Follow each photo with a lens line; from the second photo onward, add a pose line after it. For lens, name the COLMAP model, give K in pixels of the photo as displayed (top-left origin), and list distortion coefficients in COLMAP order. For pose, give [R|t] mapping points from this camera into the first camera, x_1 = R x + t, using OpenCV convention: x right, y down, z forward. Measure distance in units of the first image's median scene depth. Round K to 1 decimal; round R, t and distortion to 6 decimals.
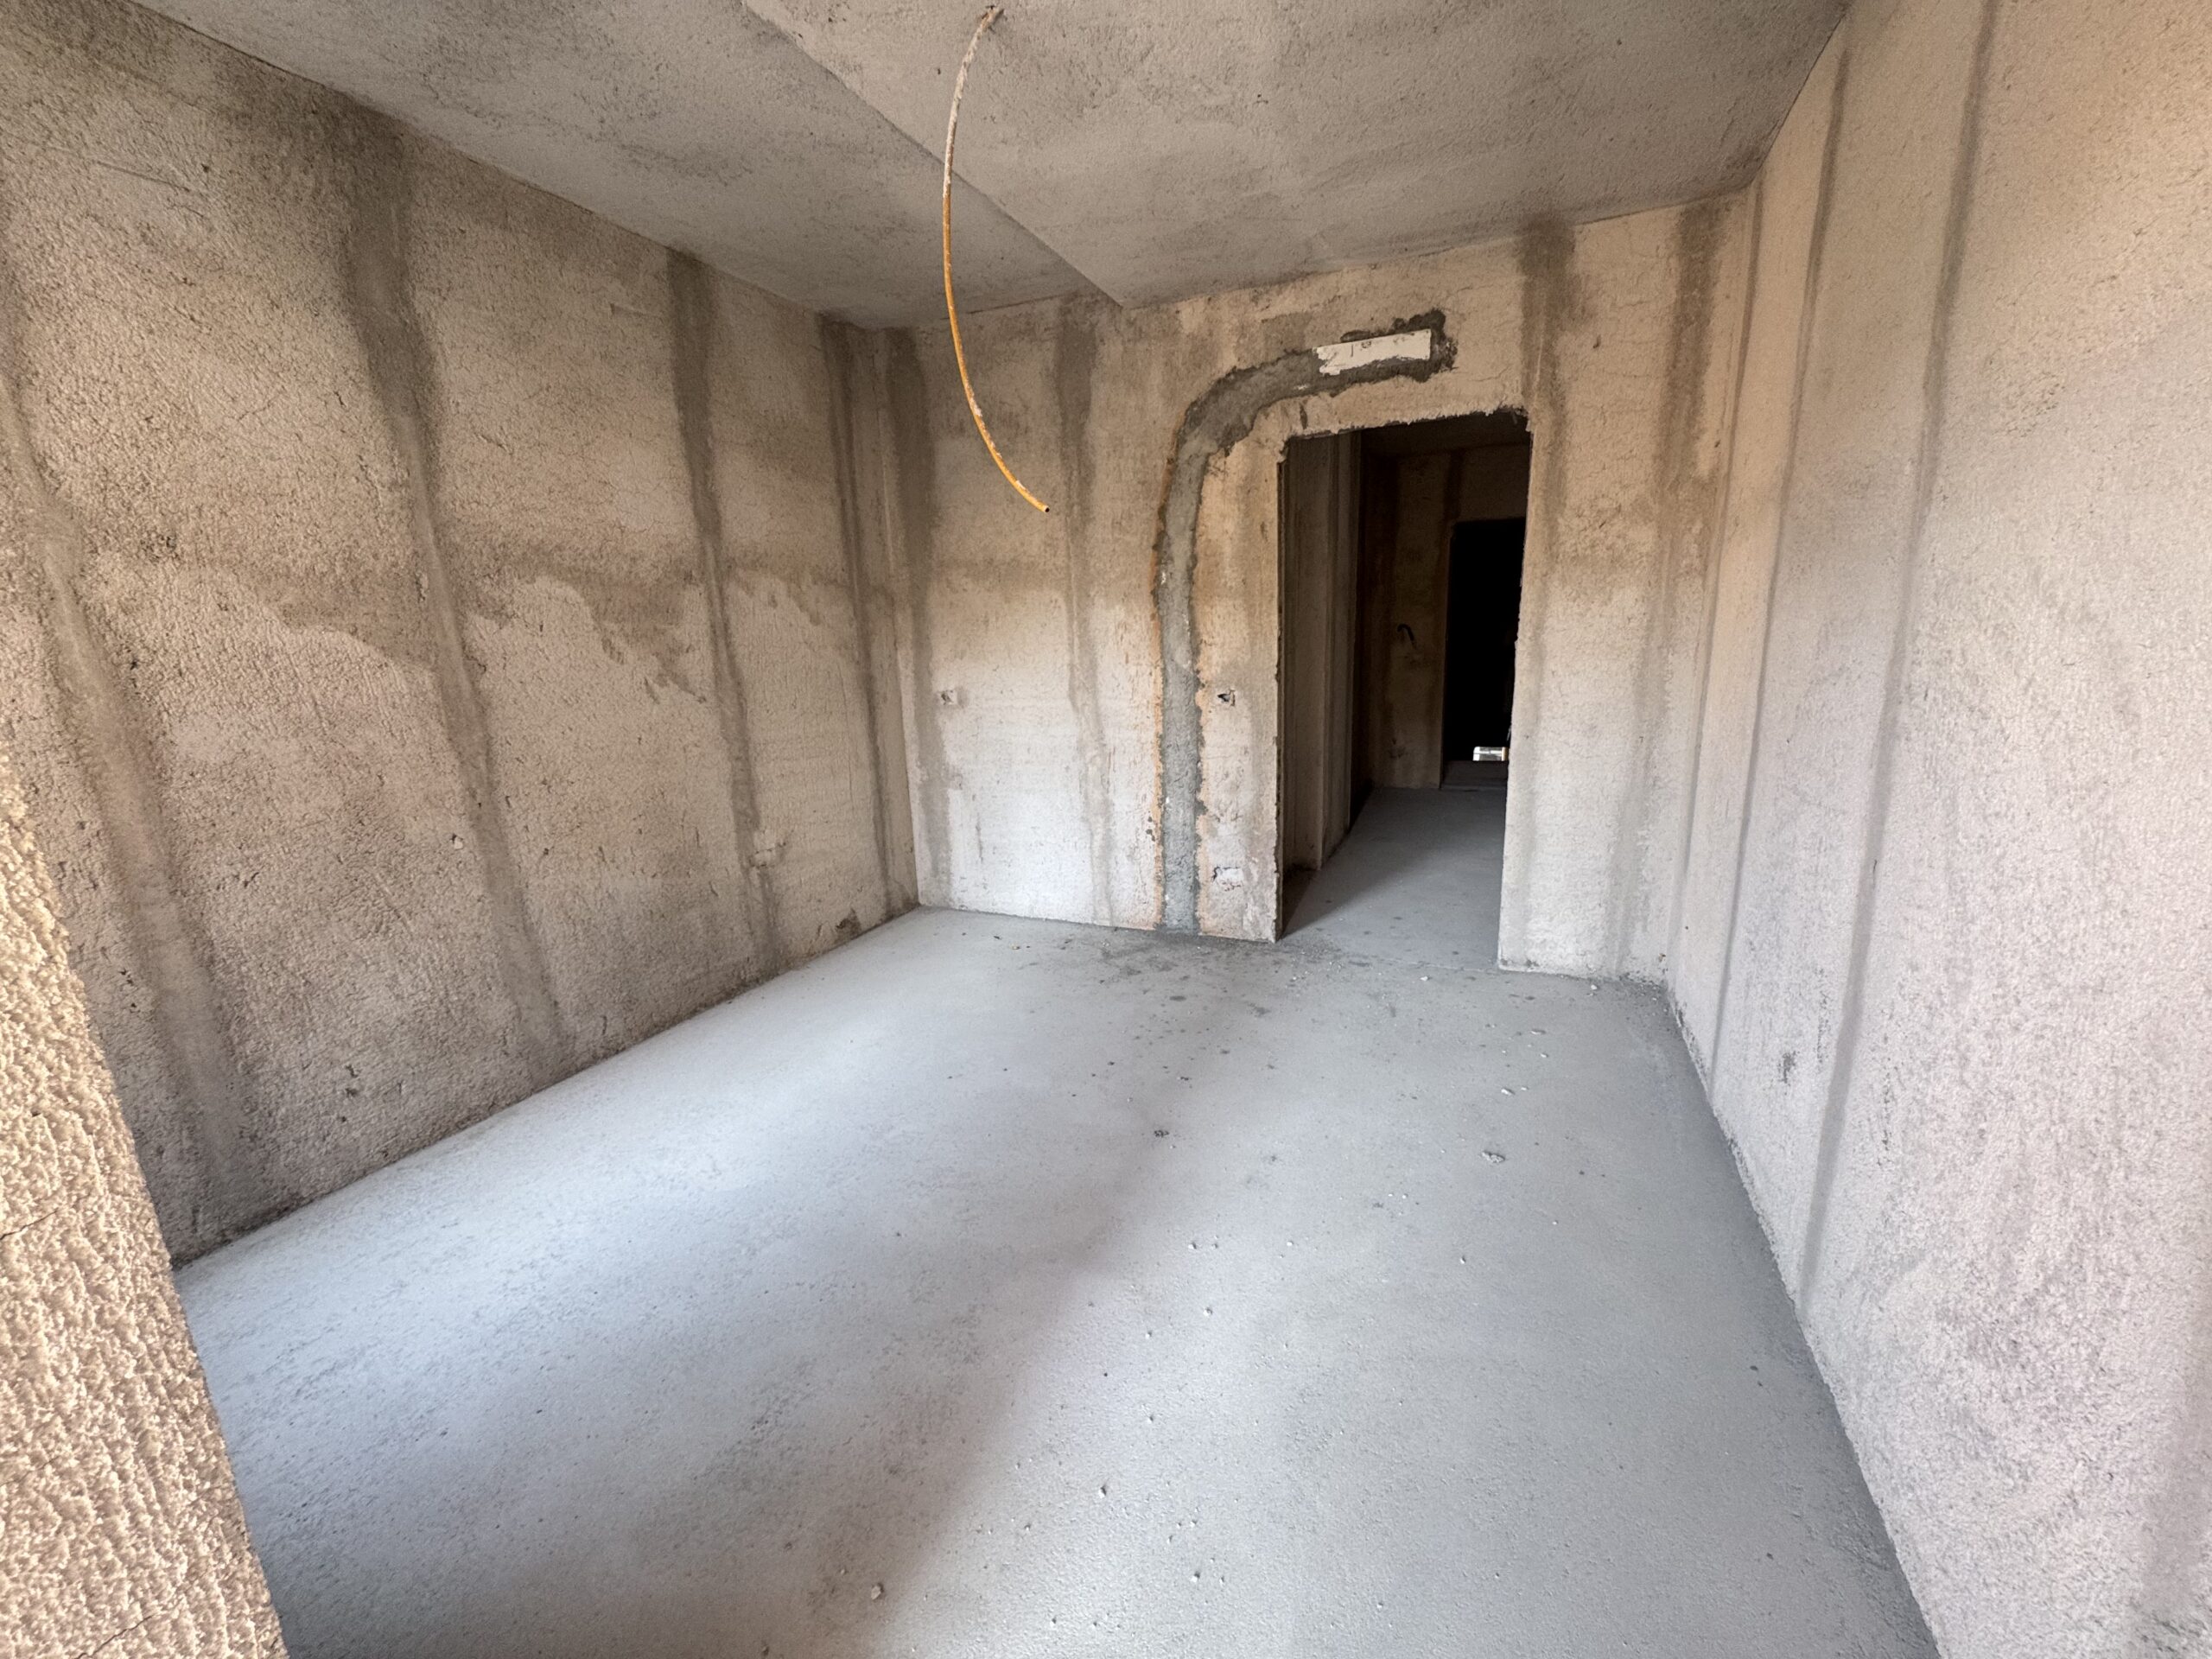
lens RADIAL K [[891.5, 0, 1106.1], [0, 891.5, 828.6], [0, 0, 1]] dist [-0.001431, -0.000115]
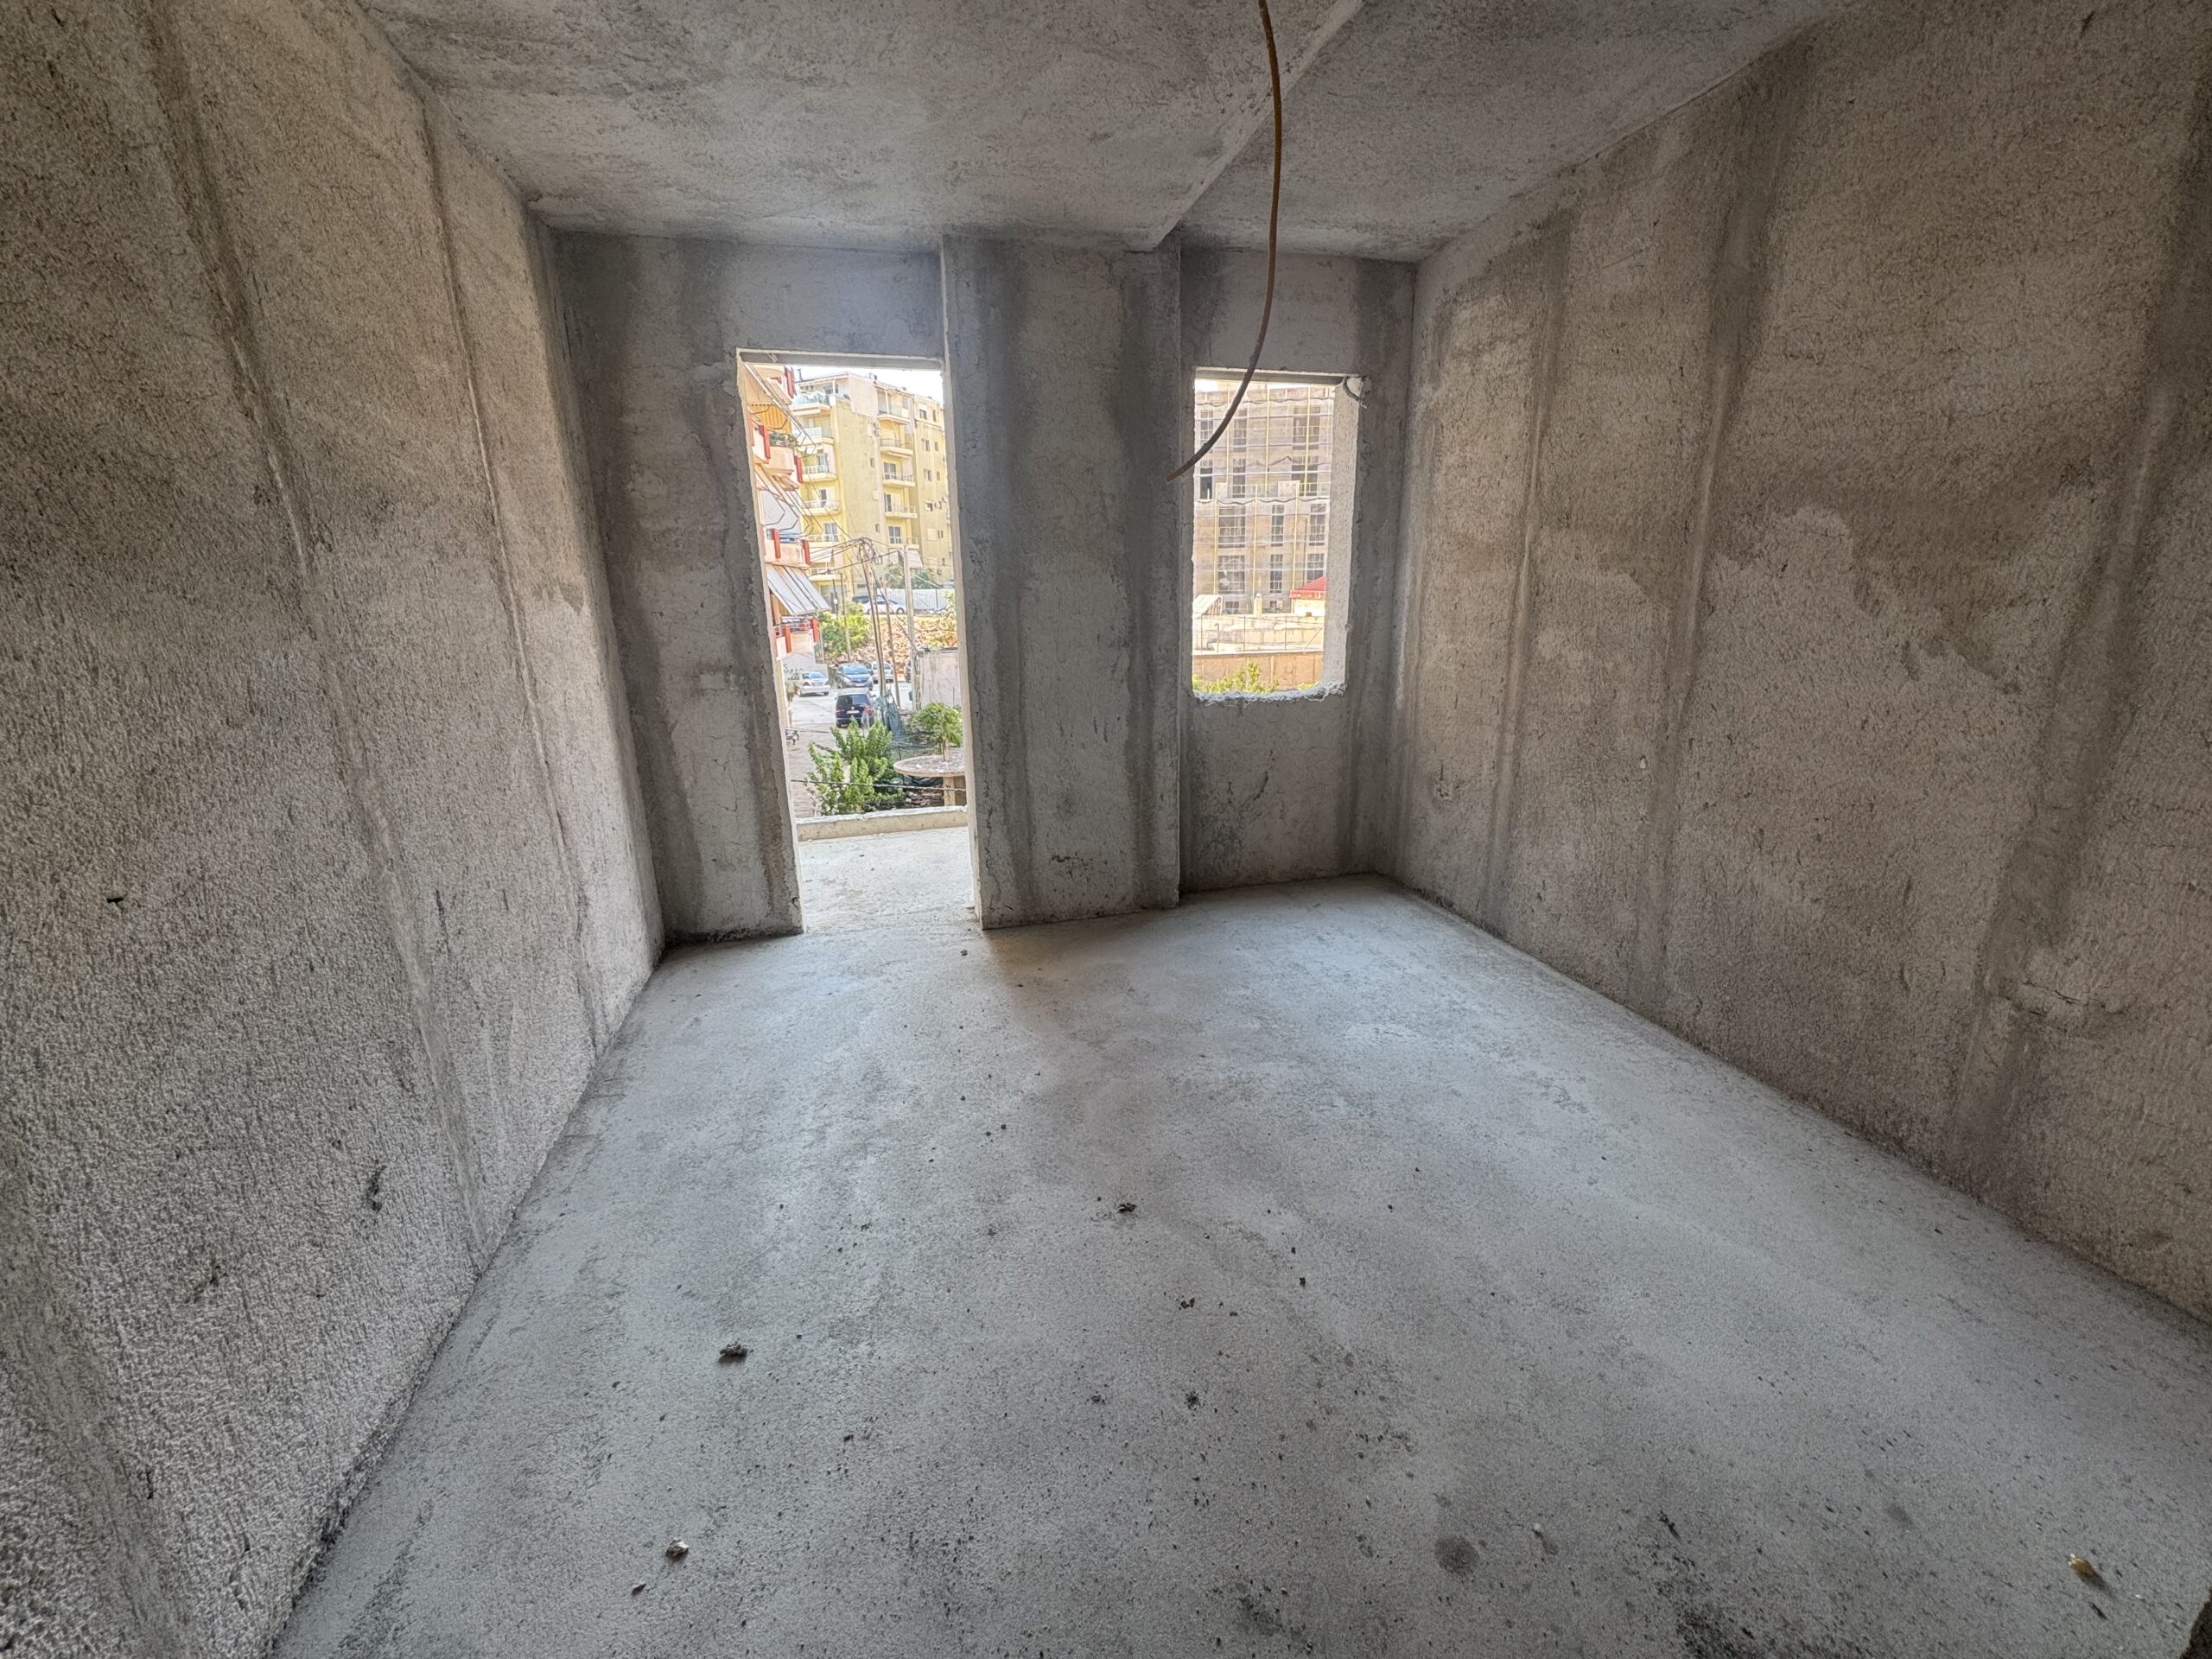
lens RADIAL K [[891.5, 0, 1106.6], [0, 891.5, 836.1], [0, 0, 1]] dist [-0.001431, -0.000115]
pose [[-0.780396, 0.213938, -0.587548, 0.469250], [-0.089905, 0.891493, 0.444025, -0.329397], [0.618788, 0.399339, -0.676483, 1.326340]]
